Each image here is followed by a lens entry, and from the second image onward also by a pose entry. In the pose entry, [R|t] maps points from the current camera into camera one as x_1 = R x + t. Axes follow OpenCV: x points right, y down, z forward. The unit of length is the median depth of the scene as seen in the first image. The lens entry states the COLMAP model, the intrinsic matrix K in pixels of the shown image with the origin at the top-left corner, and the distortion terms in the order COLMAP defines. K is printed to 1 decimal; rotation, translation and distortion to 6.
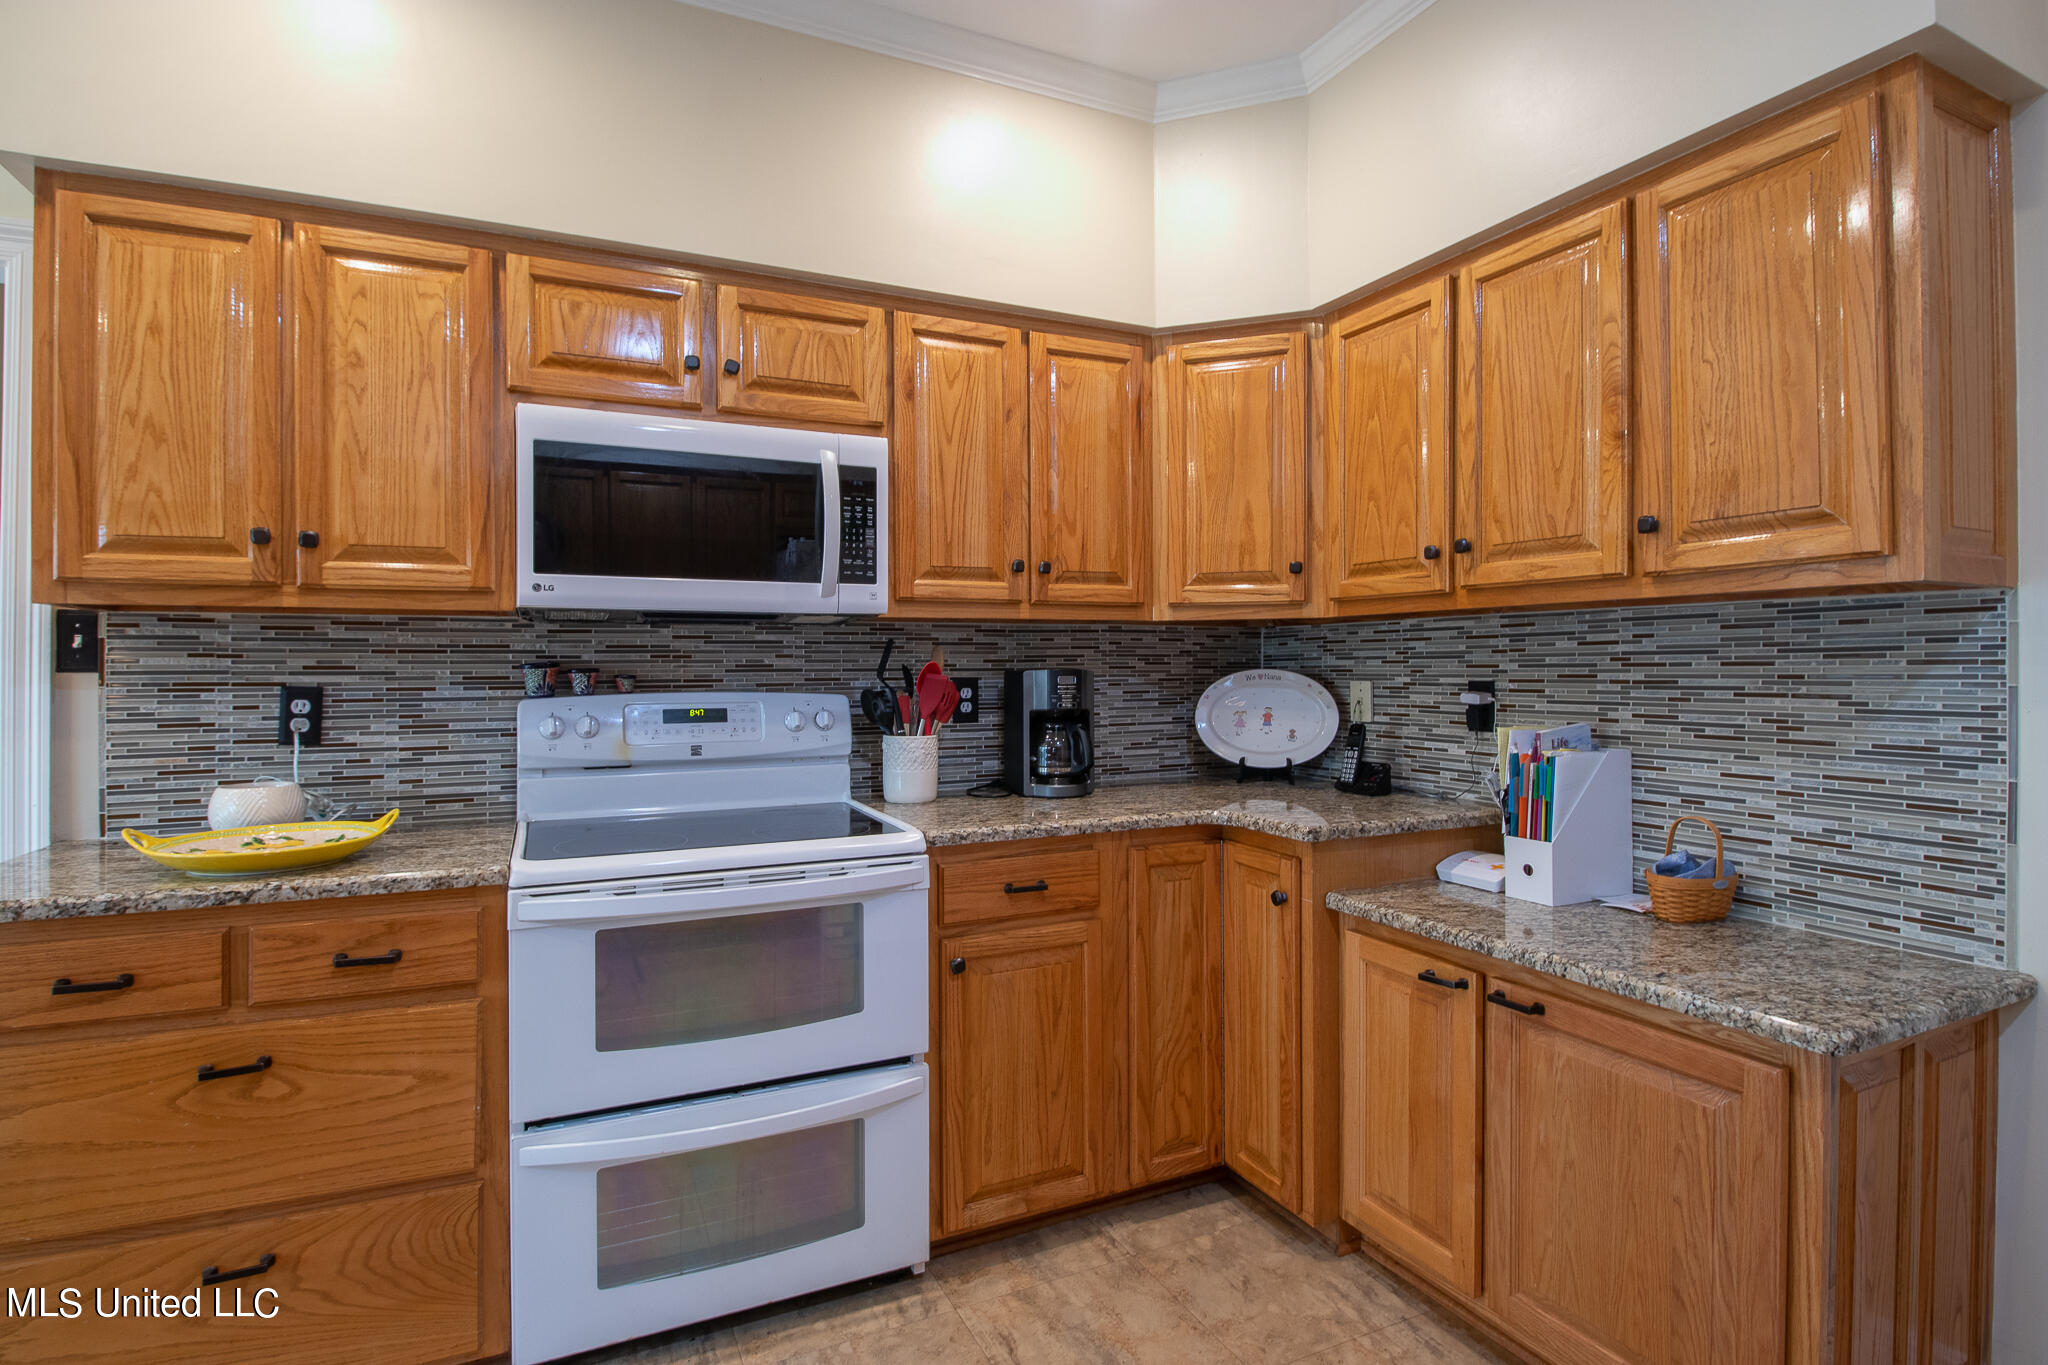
lens RADIAL K [[1004.2, 0, 999.9], [0, 1004.2, 667.4], [0, 0, 1]] dist [0.002414, -0.012495]
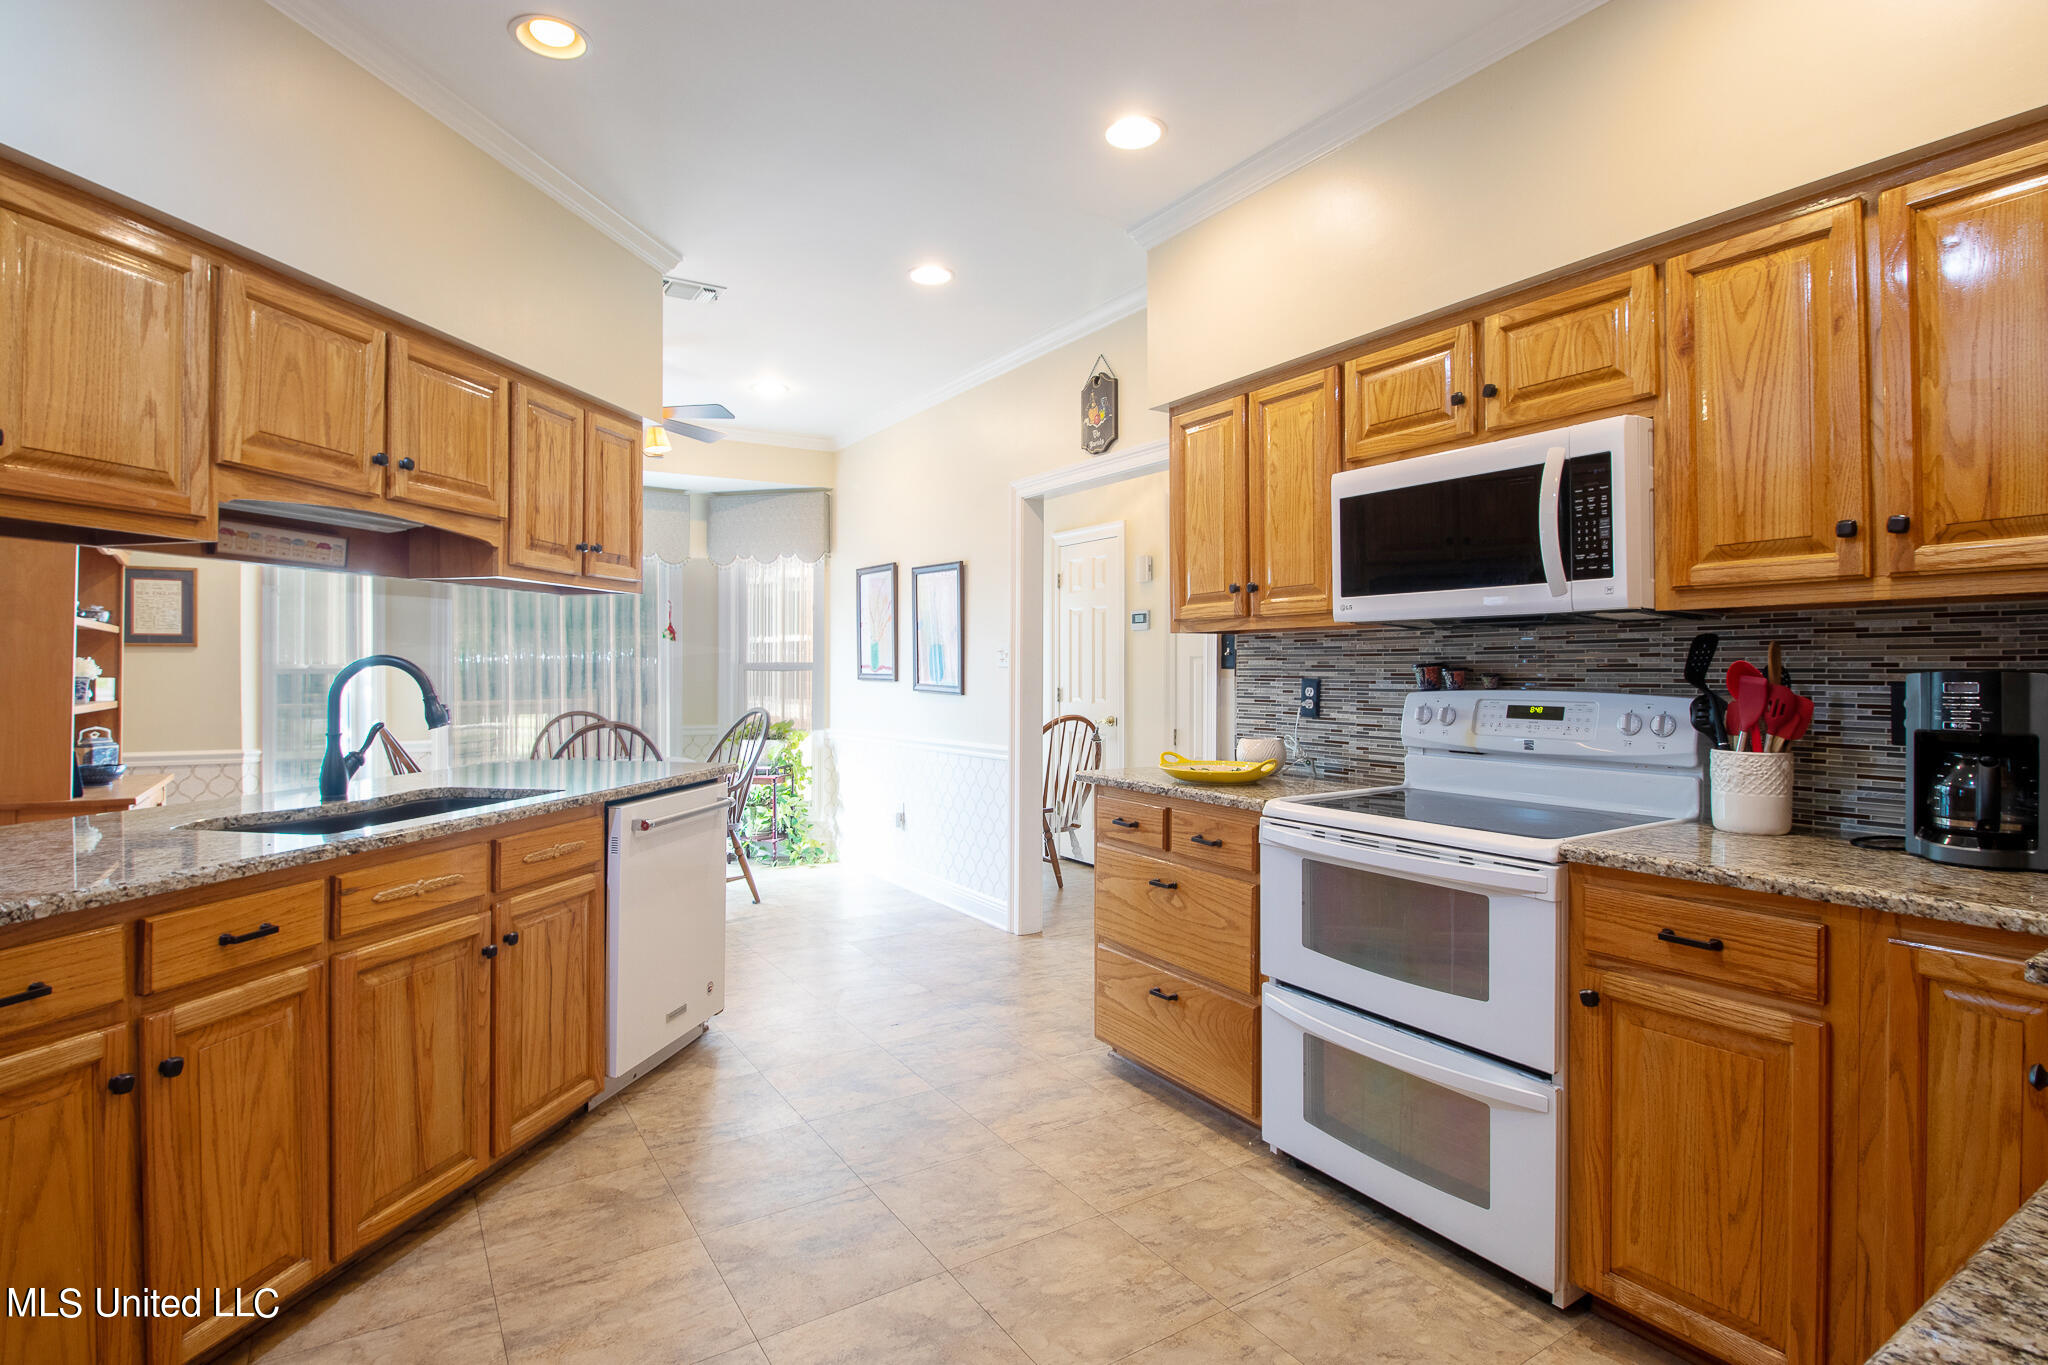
lens RADIAL K [[1004.2, 0, 999.9], [0, 1004.2, 667.4], [0, 0, 1]] dist [0.002414, -0.012495]
pose [[0.117697, 0.003854, -0.993042, 0.726208], [0.001340, 0.999991, 0.004040, -0.004803], [0.993049, -0.001807, 0.117691, 0.335137]]
